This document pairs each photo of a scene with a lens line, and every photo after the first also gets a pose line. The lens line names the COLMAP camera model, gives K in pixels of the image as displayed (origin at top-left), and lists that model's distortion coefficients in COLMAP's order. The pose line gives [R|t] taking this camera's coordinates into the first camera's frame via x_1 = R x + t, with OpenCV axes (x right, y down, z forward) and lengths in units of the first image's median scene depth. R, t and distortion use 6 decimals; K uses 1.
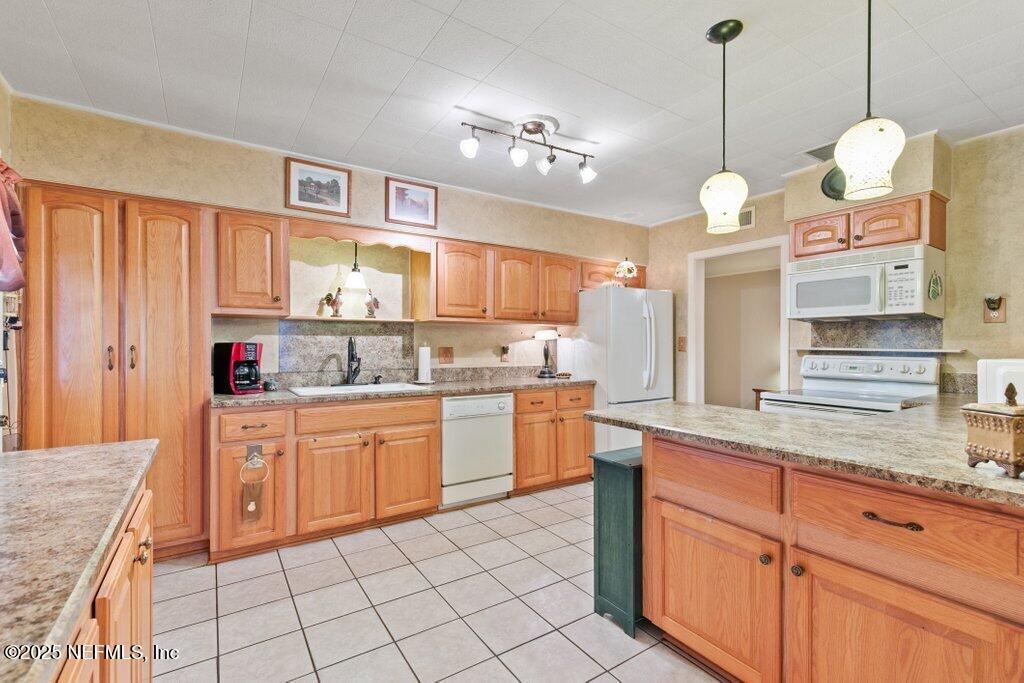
lens RADIAL K [[455.6, 0, 512.8], [0, 455.6, 346.1], [0, 0, 1]] dist [0.001924, 0.000139]
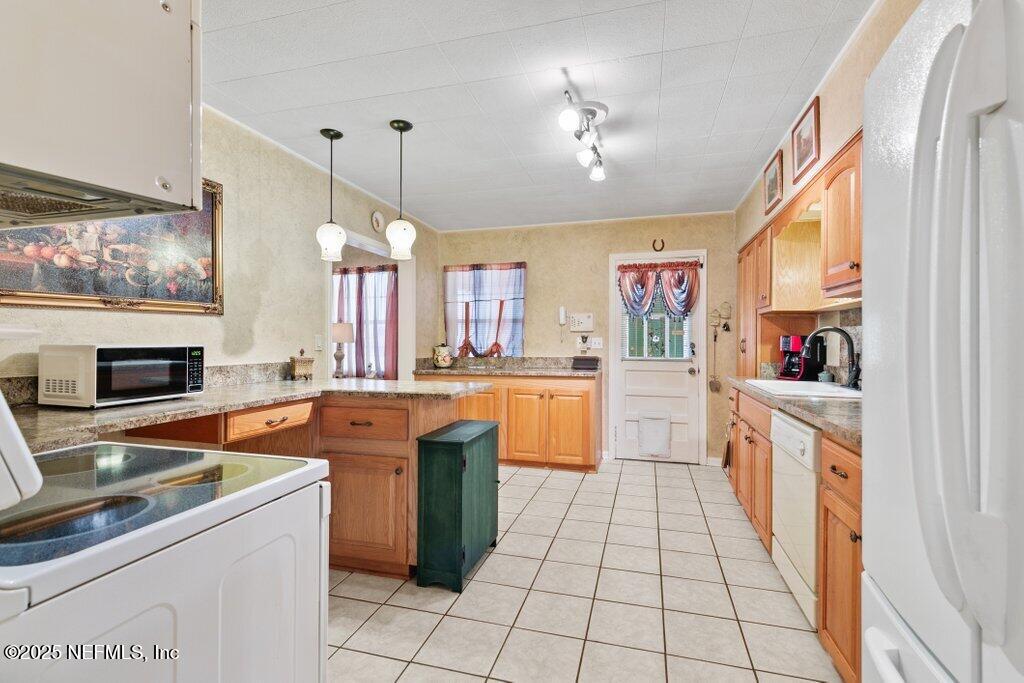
lens RADIAL K [[461.2, 0, 512.5], [0, 461.2, 339.7], [0, 0, 1]] dist [0.001278, 0.000026]
pose [[-0.762664, -0.002378, -0.646790, 0.644782], [-0.004525, 0.999988, 0.001659, 0.003063], [0.646779, 0.004193, -0.762666, 1.308828]]
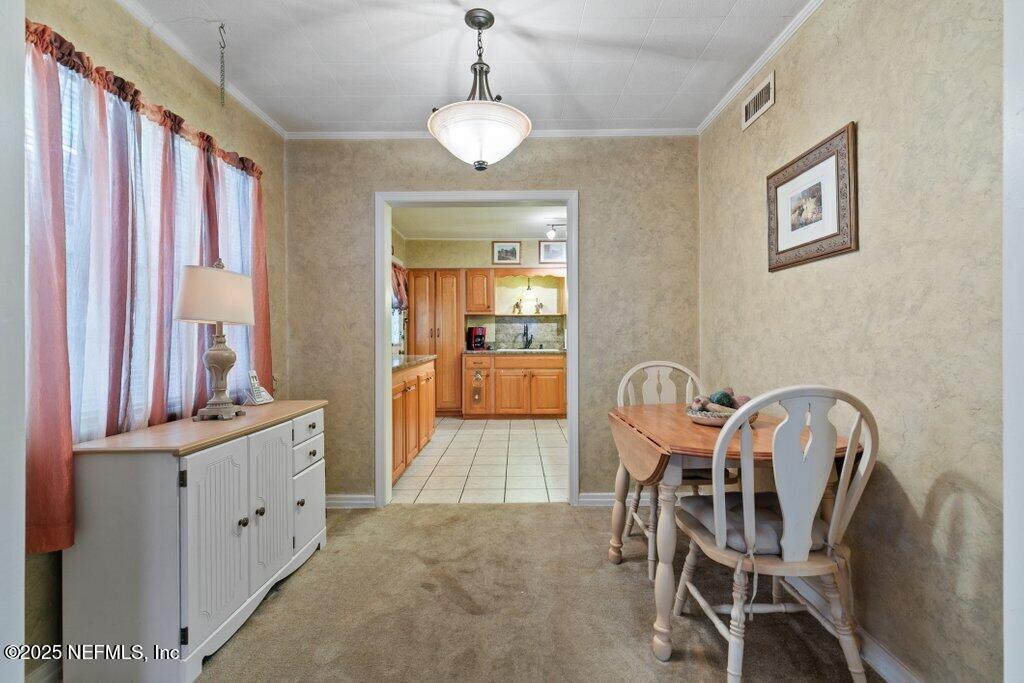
lens RADIAL K [[455.6, 0, 512.8], [0, 455.6, 346.1], [0, 0, 1]] dist [0.001924, 0.000139]
pose [[0.828510, 0.012585, -0.559833, 0.714795], [0.001493, 0.999694, 0.024684, 0.027223], [0.559973, -0.021287, 0.828238, -0.668480]]
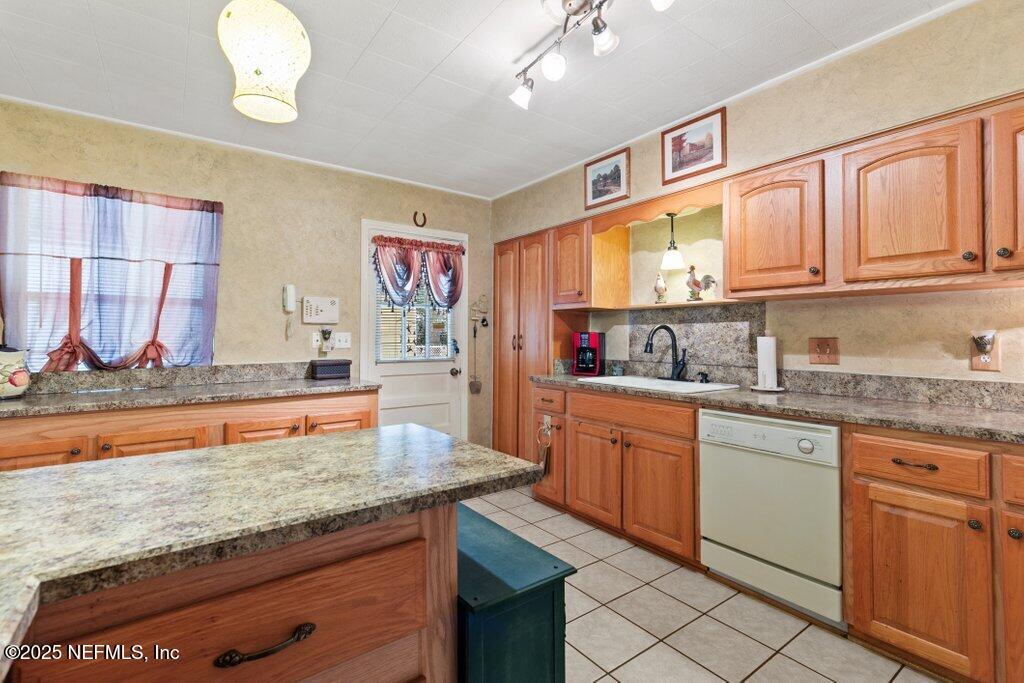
lens RADIAL K [[470.2, 0, 517.0], [0, 470.2, 328.7], [0, 0, 1]] dist [0.003638, 0.000123]
pose [[0.051129, -0.016839, -0.998550, 0.565984], [-0.005719, 0.999837, -0.017153, 0.004591], [0.998676, 0.006588, 0.051024, 0.693319]]
